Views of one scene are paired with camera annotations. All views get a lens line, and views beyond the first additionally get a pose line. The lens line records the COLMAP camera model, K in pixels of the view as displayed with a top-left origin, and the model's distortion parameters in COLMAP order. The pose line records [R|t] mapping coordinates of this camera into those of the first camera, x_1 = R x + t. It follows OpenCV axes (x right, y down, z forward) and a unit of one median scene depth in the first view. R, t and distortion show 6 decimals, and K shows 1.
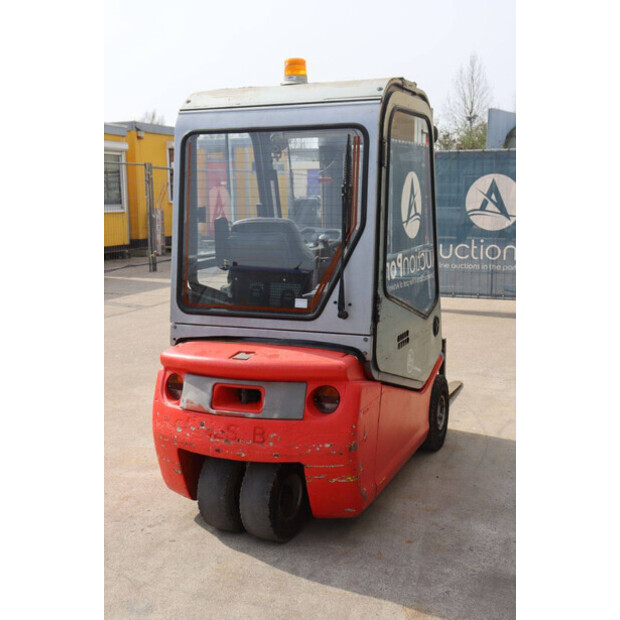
lens RADIAL K [[818.0, 0, 308.5], [0, 818.0, 303.3], [0, 0, 1]] dist [0.018894, 0.000000]
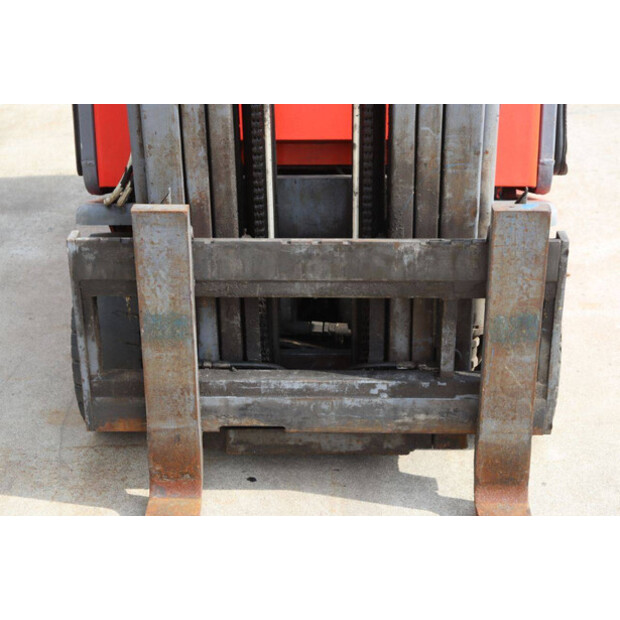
lens RADIAL K [[1149.4, 0, 306.2], [0, 1149.4, 296.7], [0, 0, 1]] dist [0.208193, 0.000000]
pose [[-0.940075, 0.158422, -0.301930, 0.314028], [-0.024219, 0.852248, 0.522578, -0.229252], [0.340107, 0.498574, -0.797340, 1.989837]]
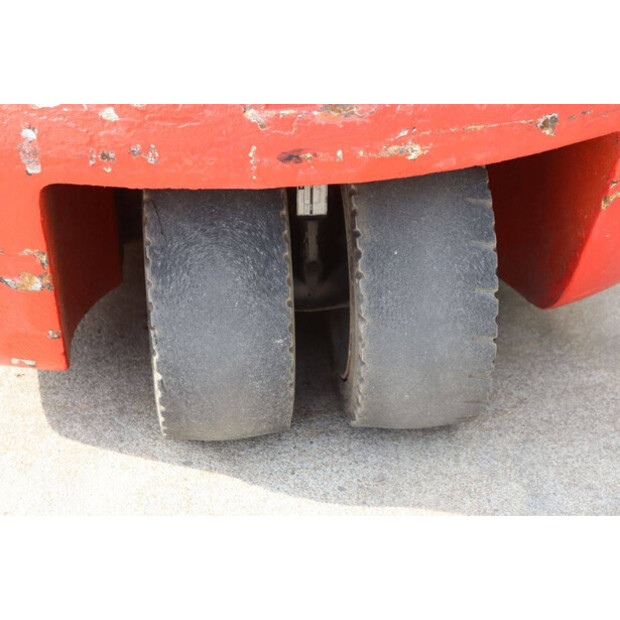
lens RADIAL K [[1127.0, 0, 303.5], [0, 1127.0, 307.4], [0, 0, 1]] dist [0.209021, 0.000000]
pose [[0.822496, -0.273097, 0.498917, -0.266025], [0.070002, 0.919121, 0.387705, 0.096291], [-0.564447, -0.283961, 0.775091, 0.731969]]
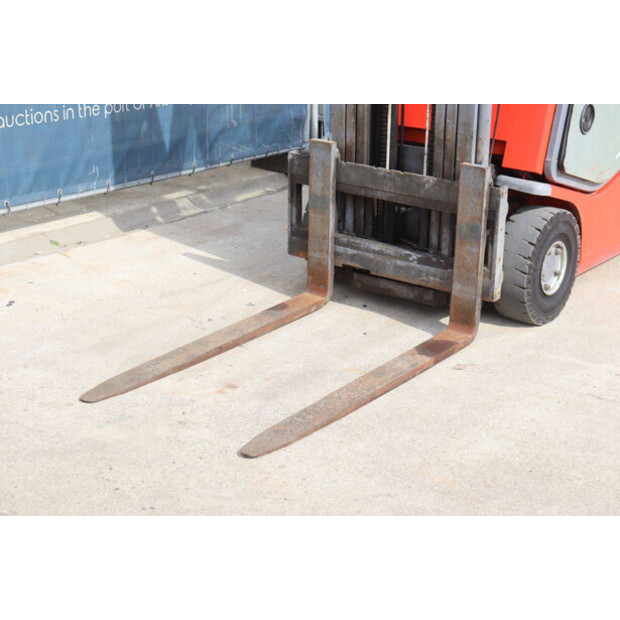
lens RADIAL K [[1177.2, 0, 310.4], [0, 1177.2, 308.7], [0, 0, 1]] dist [0.214967, 0.000000]
pose [[-0.966883, -0.093349, 0.237535, -0.099413], [0.022799, 0.895397, 0.444685, -0.355479], [-0.254199, 0.435374, -0.863616, 2.630659]]
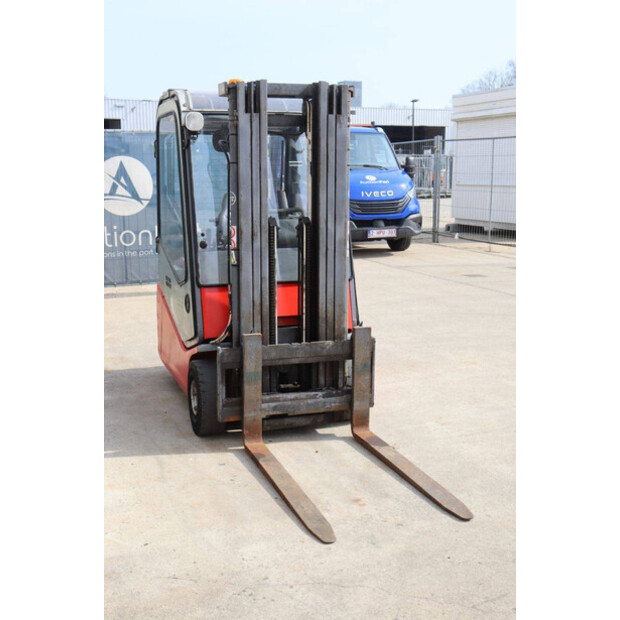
lens RADIAL K [[833.2, 0, 300.0], [0, 833.2, 304.0], [0, 0, 1]] dist [0.048286, 0.000000]
pose [[-0.762319, 0.116273, -0.636671, 0.947404], [-0.076985, 0.960455, 0.267582, -0.350181], [0.642606, 0.252997, -0.723222, 2.429829]]
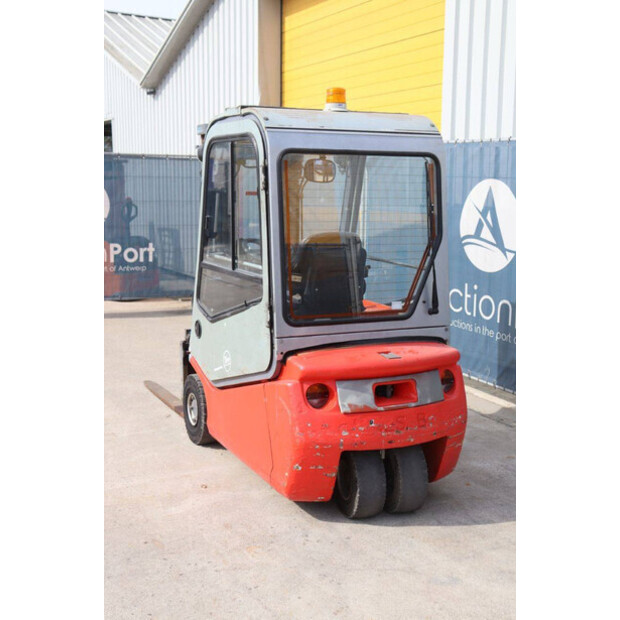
lens RADIAL K [[833.2, 0, 314.9], [0, 833.2, 306.9], [0, 0, 1]] dist [0.048286, 0.000000]
pose [[0.669825, -0.089800, 0.737069, -0.981167], [0.081637, 0.995548, 0.047103, -0.064728], [-0.738017, 0.028621, 0.674174, 0.294970]]
